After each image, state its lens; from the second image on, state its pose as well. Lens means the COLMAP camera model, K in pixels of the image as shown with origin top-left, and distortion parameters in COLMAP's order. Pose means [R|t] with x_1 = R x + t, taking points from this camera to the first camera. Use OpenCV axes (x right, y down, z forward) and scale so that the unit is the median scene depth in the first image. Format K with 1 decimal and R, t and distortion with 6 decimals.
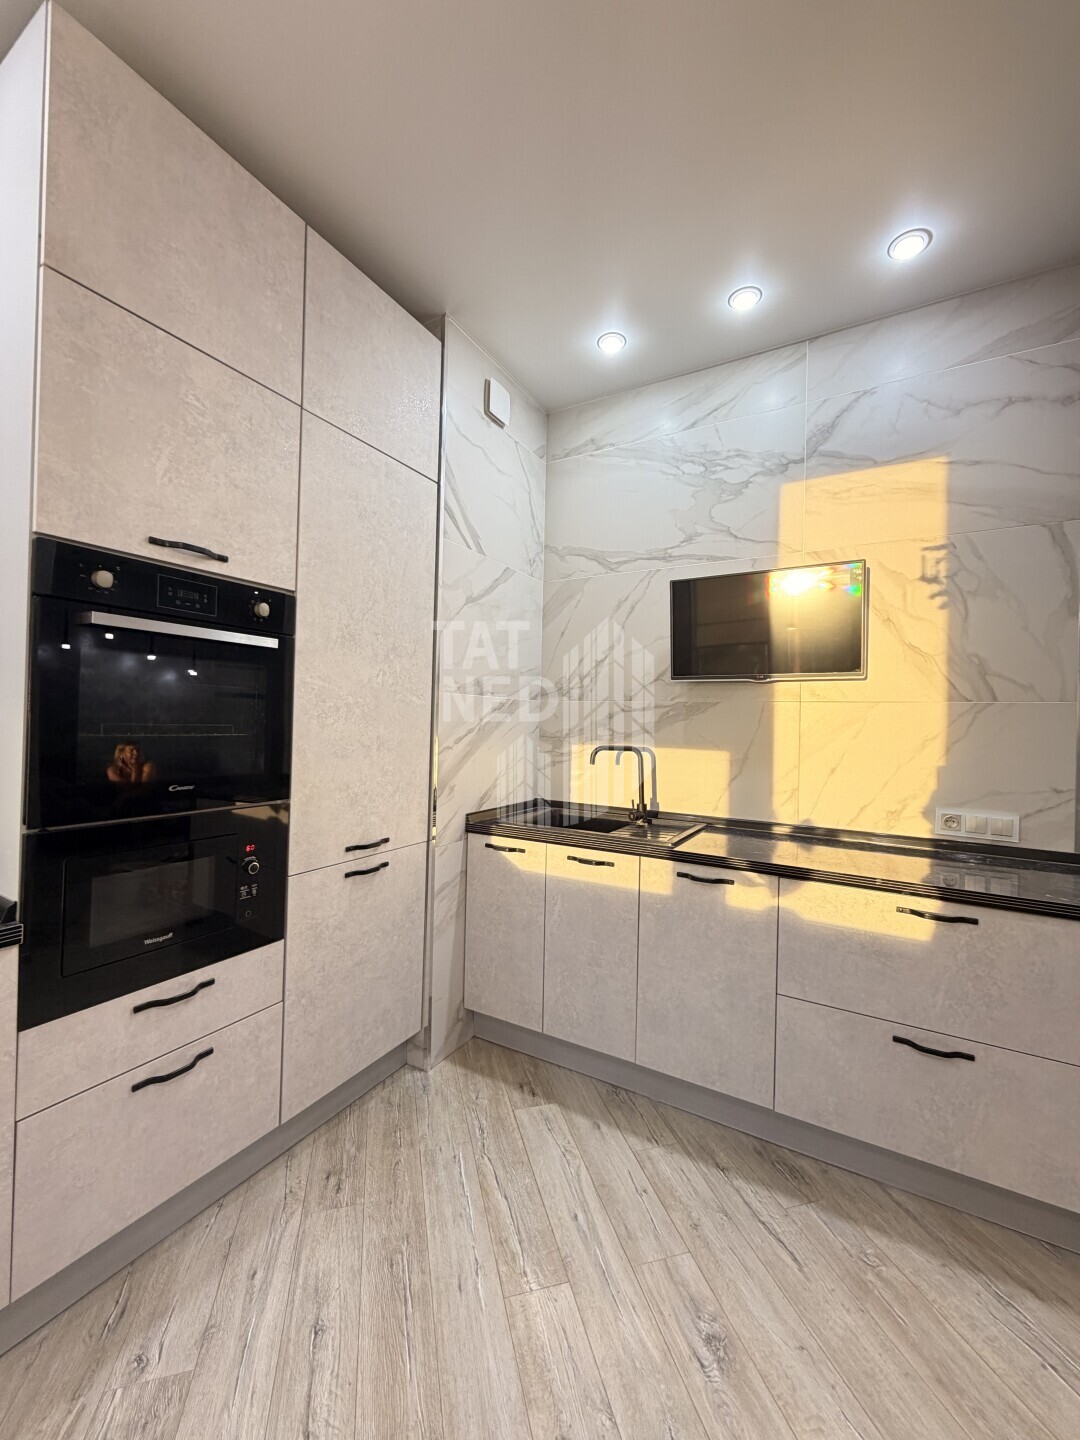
lens RADIAL K [[571.3, 0, 537.1], [0, 571.3, 715.7], [0, 0, 1]] dist [-0.001545, 0.000277]
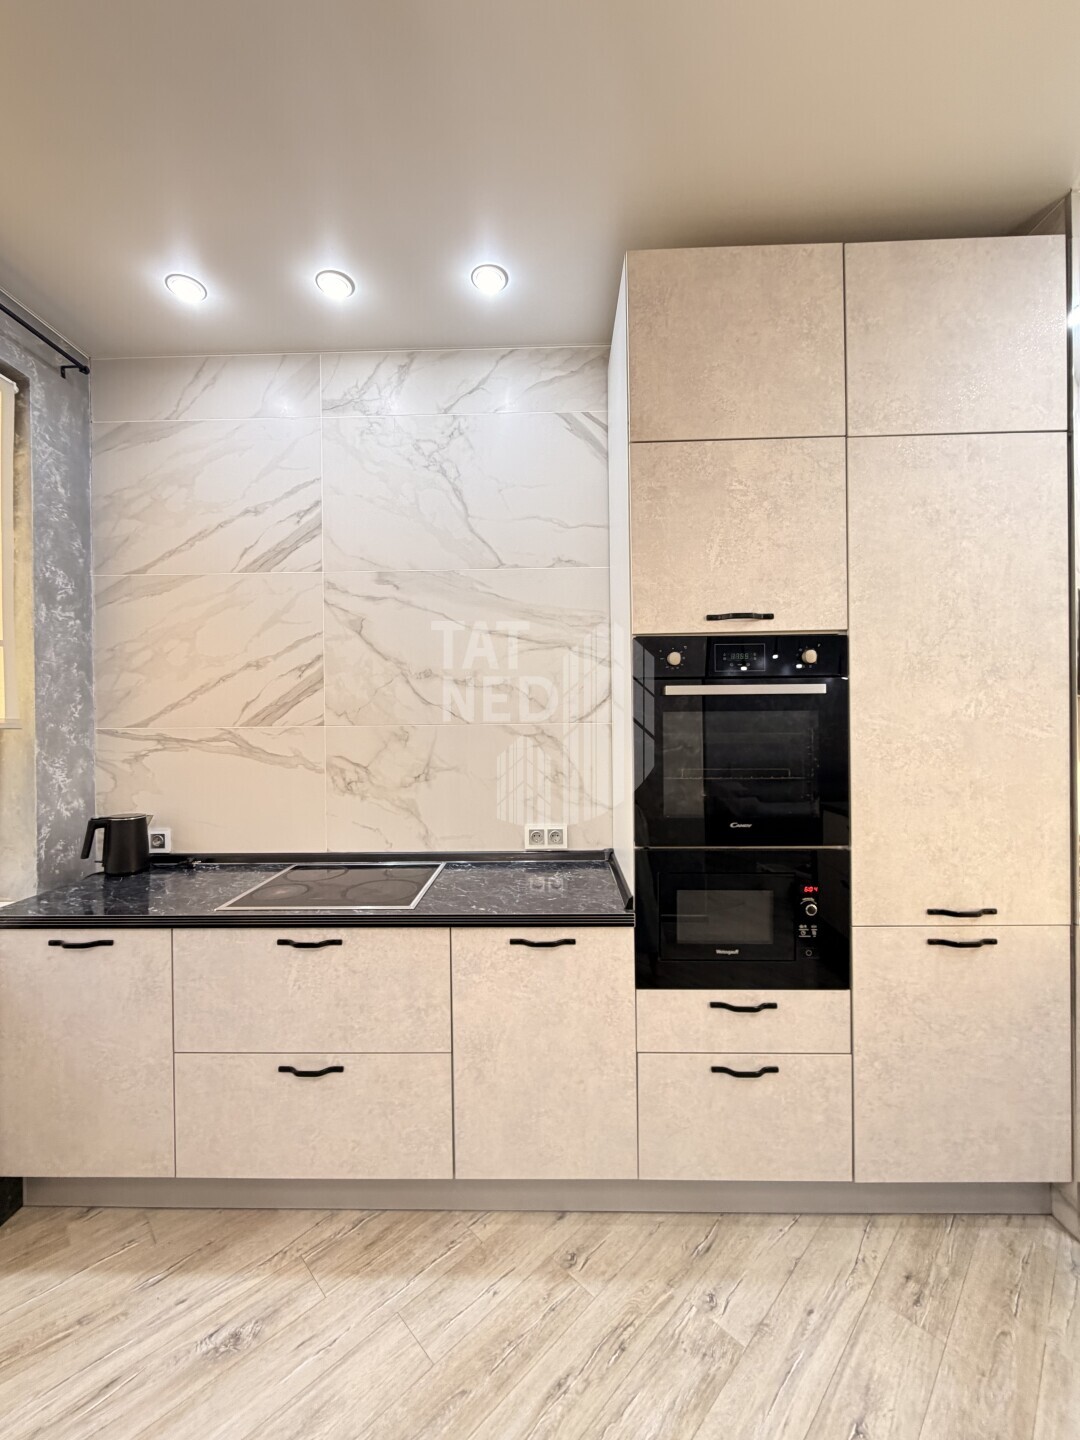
lens RADIAL K [[571.3, 0, 541.3], [0, 571.3, 713.8], [0, 0, 1]] dist [-0.001545, 0.000277]
pose [[0.484528, -0.030604, -0.874240, 0.174743], [0.031160, 0.999357, -0.017714, -0.081312], [0.874221, -0.018658, 0.485170, 0.087553]]
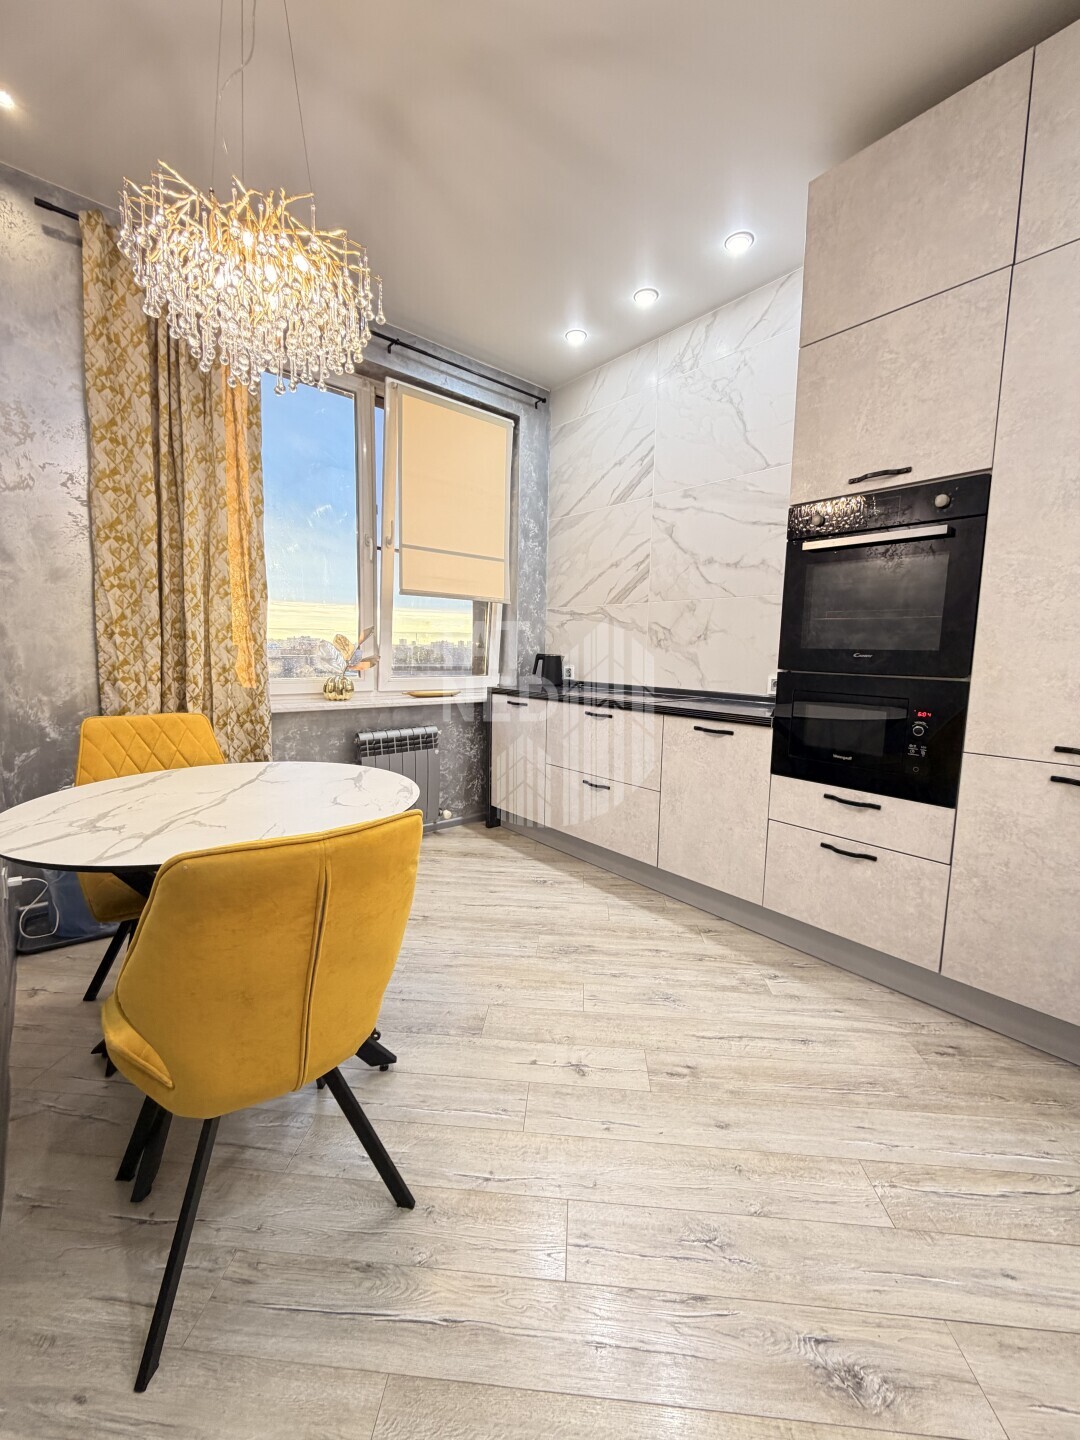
lens RADIAL K [[571.3, 0, 541.8], [0, 571.3, 709.8], [0, 0, 1]] dist [-0.001545, 0.000277]
pose [[-0.328806, 0.072017, -0.941648, 0.853736], [-0.018746, 0.996394, 0.082749, 0.142474], [0.944211, 0.044860, -0.326270, 0.654219]]
